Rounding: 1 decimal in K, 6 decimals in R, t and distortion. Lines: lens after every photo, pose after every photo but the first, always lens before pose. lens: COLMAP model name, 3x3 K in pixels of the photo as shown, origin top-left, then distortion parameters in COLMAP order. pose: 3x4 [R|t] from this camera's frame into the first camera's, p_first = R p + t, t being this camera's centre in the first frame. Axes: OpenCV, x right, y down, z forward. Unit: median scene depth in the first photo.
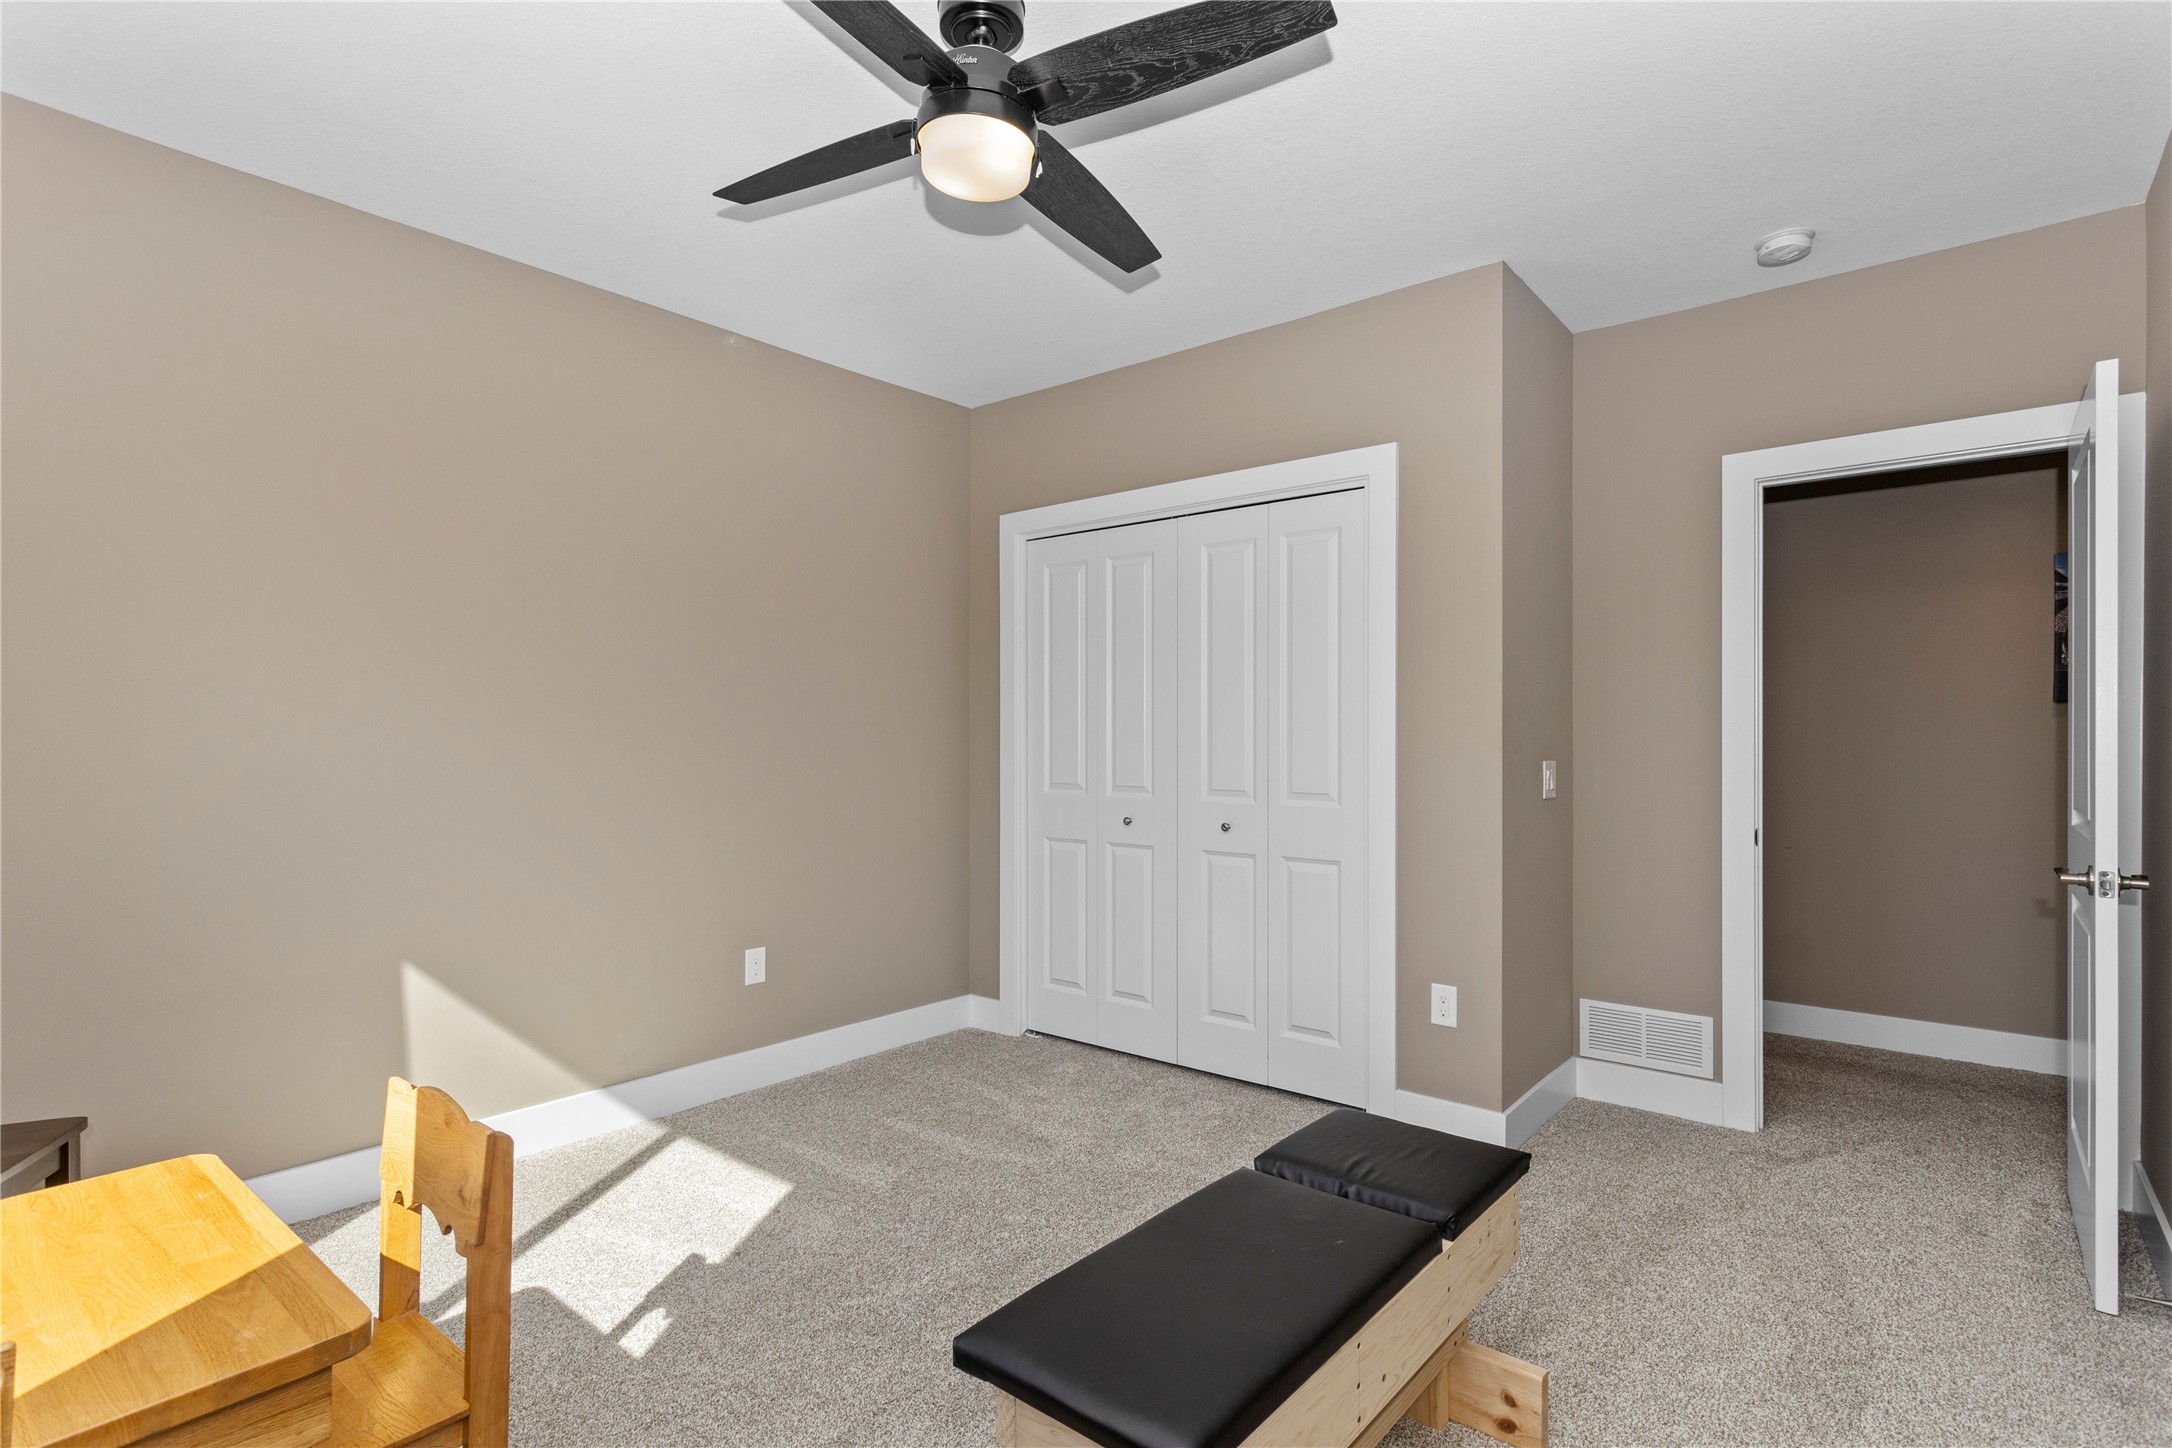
lens RADIAL K [[1070.8, 0, 1086.0], [0, 1070.8, 724.0], [0, 0, 1]] dist [-0.017756, 0.024954]
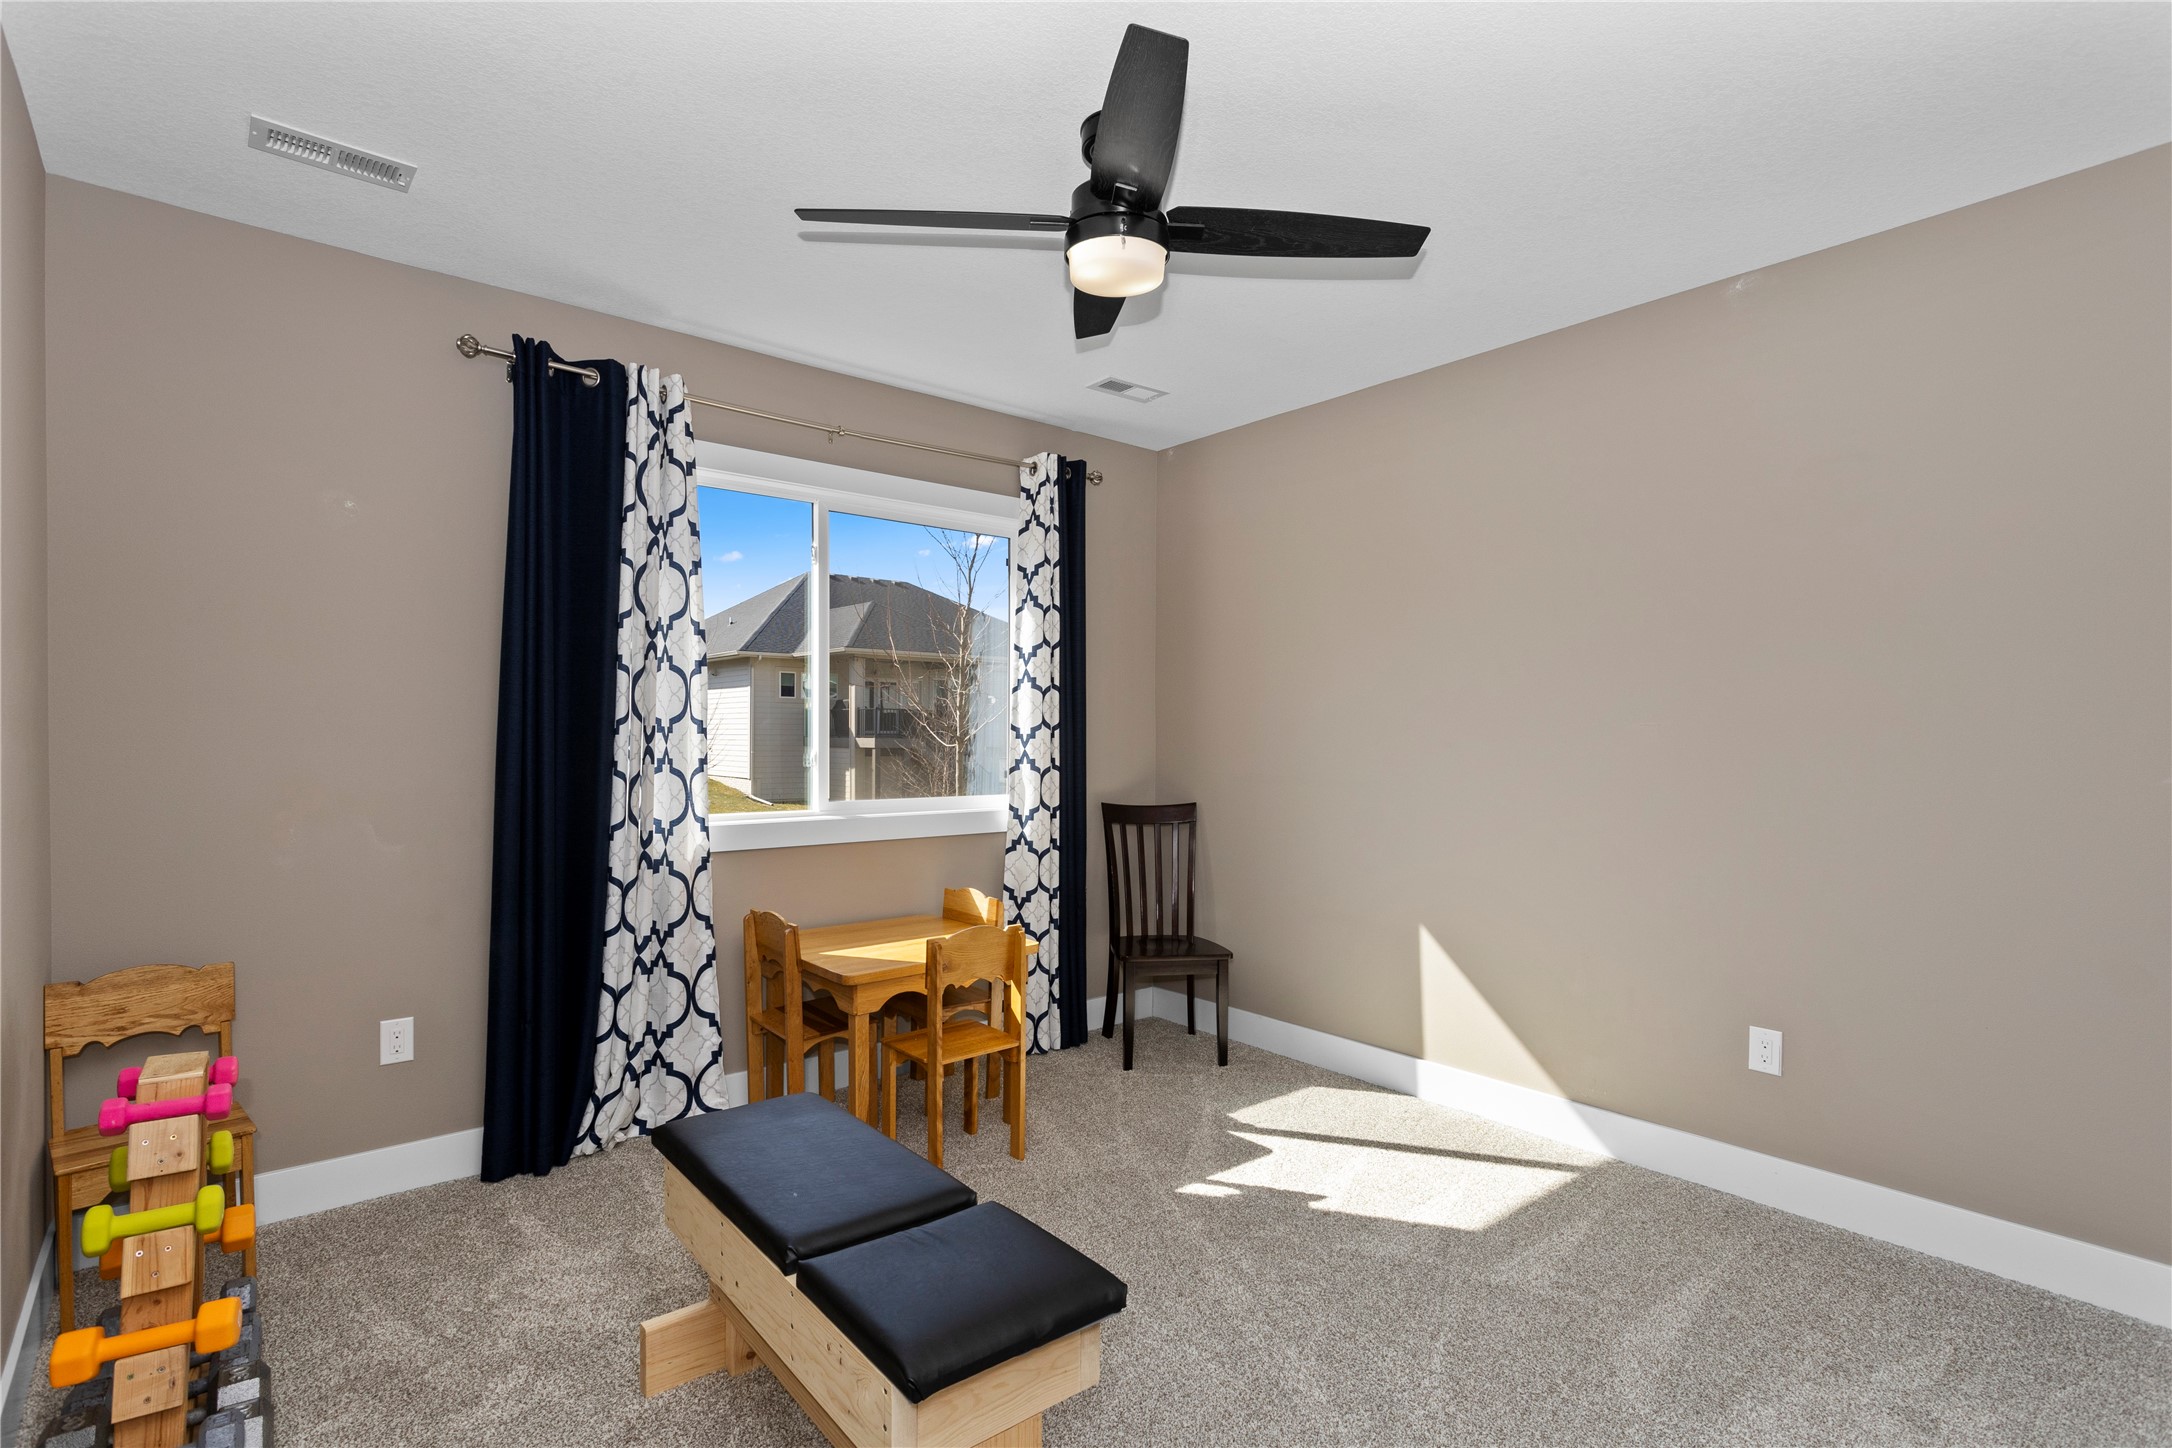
lens RADIAL K [[1065.2, 0, 1081.1], [0, 1065.2, 739.4], [0, 0, 1]] dist [-0.031613, 0.025122]
pose [[-0.183427, 0.006153, -0.983014, 0.678396], [-0.007896, 0.999939, 0.007732, -0.008423], [0.983002, 0.009180, -0.183367, 0.786350]]
